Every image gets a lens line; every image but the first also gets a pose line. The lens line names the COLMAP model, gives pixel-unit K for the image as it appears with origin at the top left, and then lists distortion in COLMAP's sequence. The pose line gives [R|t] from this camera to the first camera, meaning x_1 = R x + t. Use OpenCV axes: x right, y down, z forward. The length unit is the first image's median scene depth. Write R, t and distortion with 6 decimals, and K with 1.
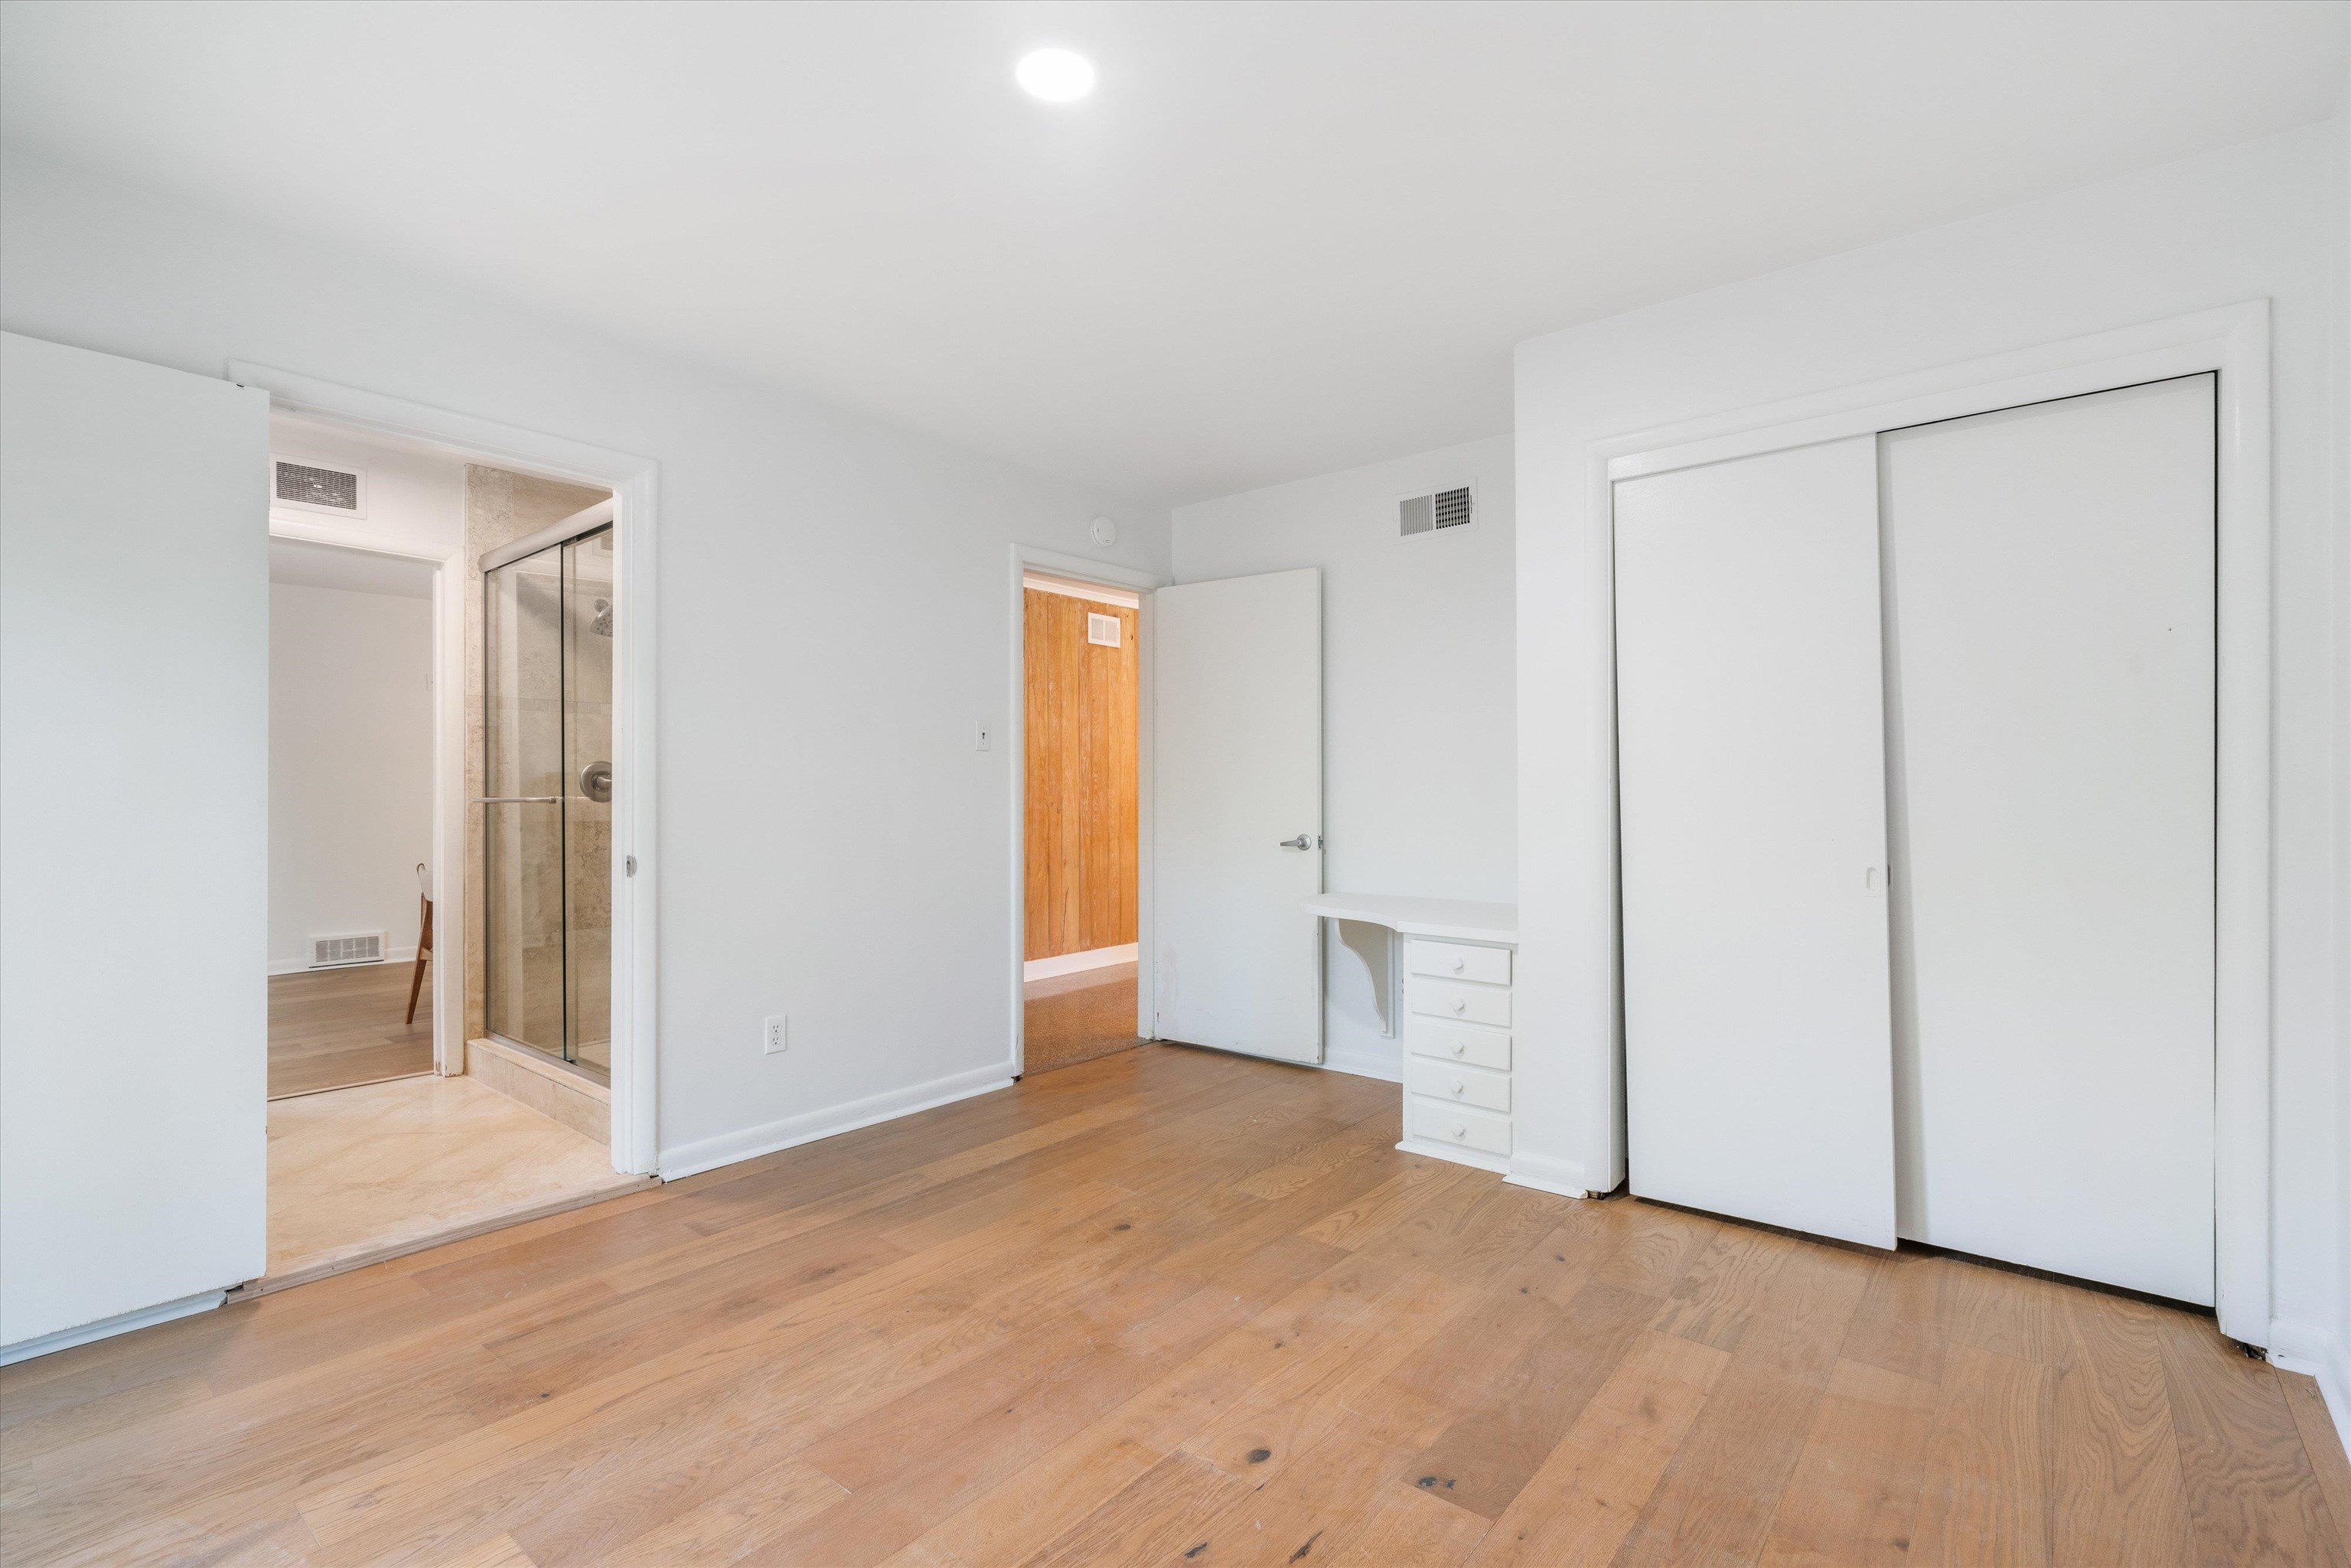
lens RADIAL K [[1096.2, 0, 1173.7], [0, 1096.2, 777.6], [0, 0, 1]] dist [-0.015252, -0.000079]
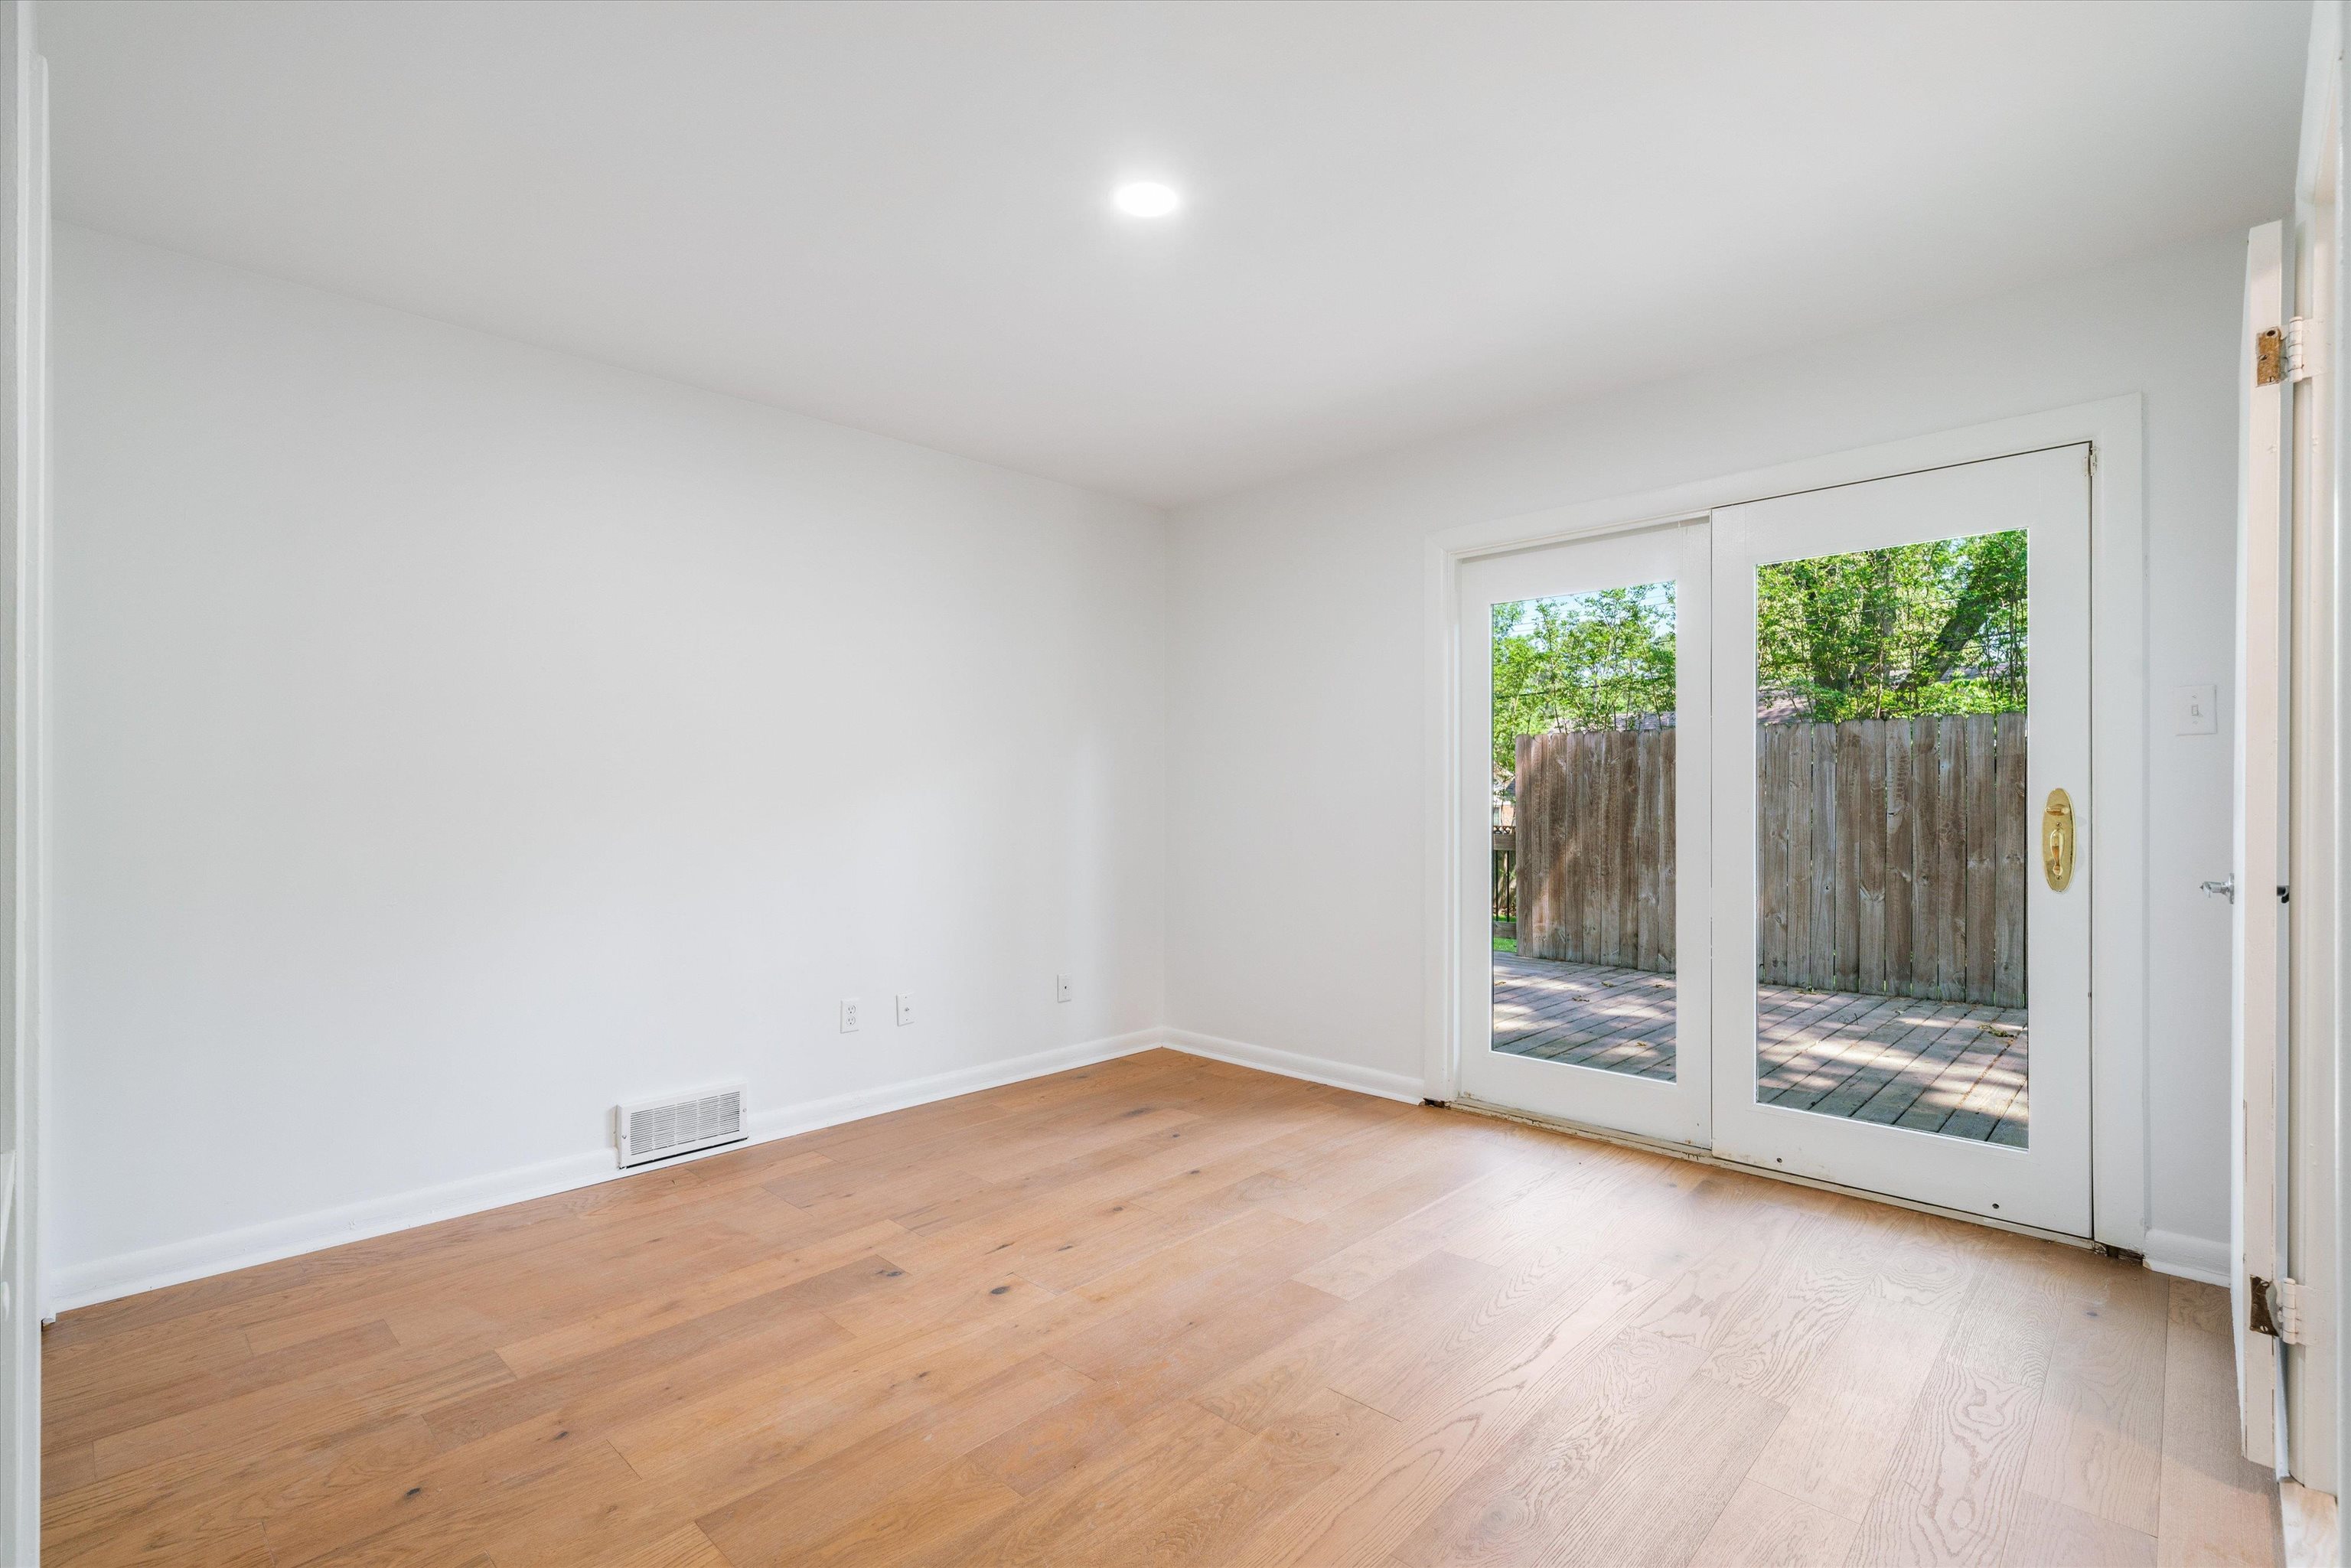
lens RADIAL K [[1096.2, 0, 1162.2], [0, 1096.2, 795.6], [0, 0, 1]] dist [-0.015252, -0.000079]
pose [[-0.996459, 0.005437, 0.083901, -0.203049], [0.004674, 0.999946, -0.009286, 0.023139], [-0.083947, -0.008861, -0.996431, 2.006792]]
